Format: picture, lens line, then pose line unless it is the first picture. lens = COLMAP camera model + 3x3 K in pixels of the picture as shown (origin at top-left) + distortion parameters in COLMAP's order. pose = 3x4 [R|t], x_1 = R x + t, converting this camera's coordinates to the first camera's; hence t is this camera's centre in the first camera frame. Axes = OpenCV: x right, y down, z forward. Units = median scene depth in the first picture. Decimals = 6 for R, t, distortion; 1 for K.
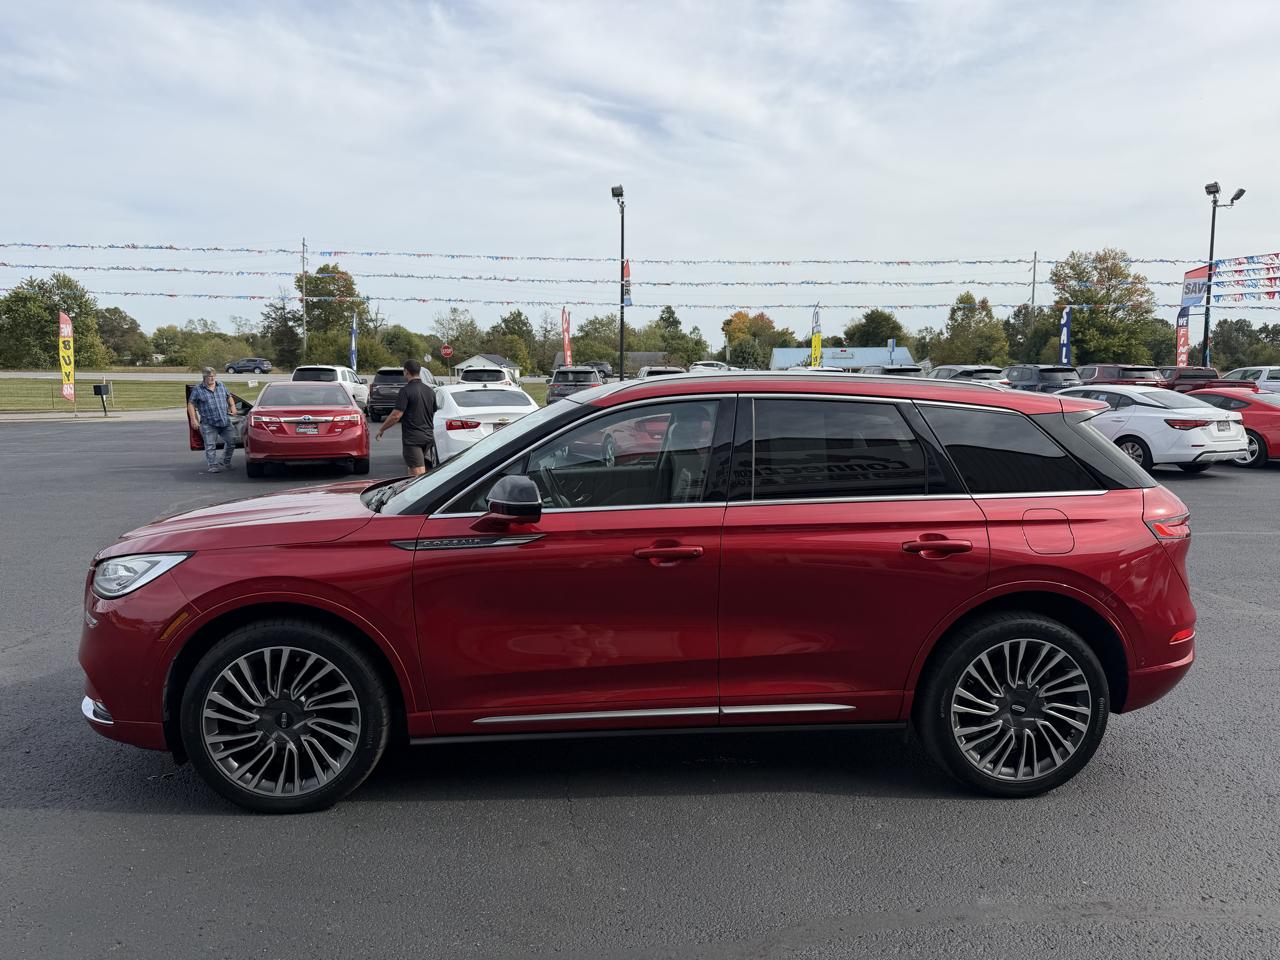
lens RADIAL K [[920.7, 0, 640.0], [0, 920.7, 480.0], [0, 0, 1]] dist [0.020942, -0.034763]
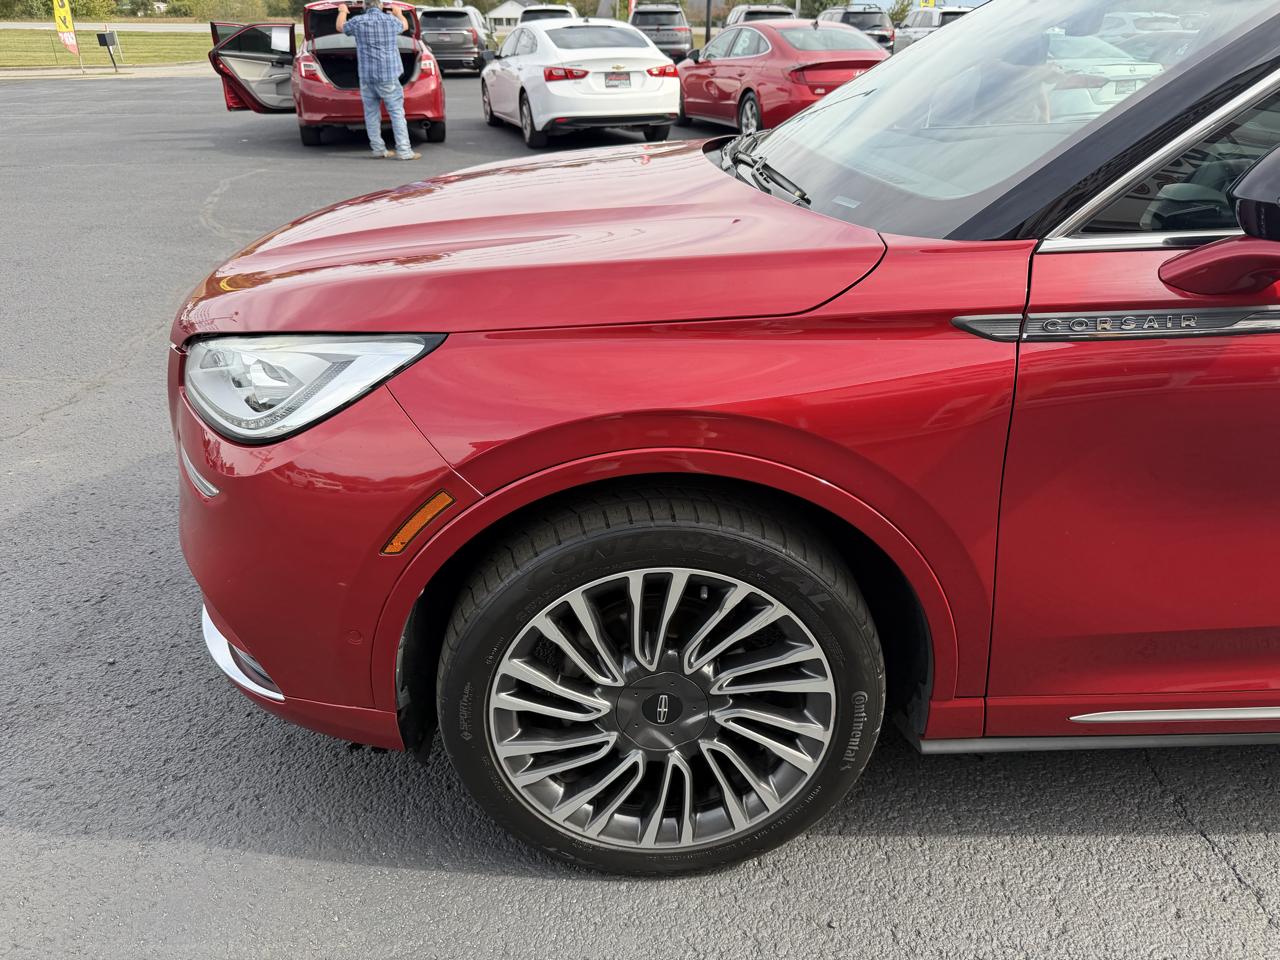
lens RADIAL K [[920.7, 0, 640.0], [0, 920.7, 480.0], [0, 0, 1]] dist [0.020942, -0.034763]
pose [[0.999105, 0.016990, -0.038724, -0.355565], [-0.003026, 0.942121, 0.335260, 0.004016], [0.042179, -0.334843, 0.941330, 0.573980]]
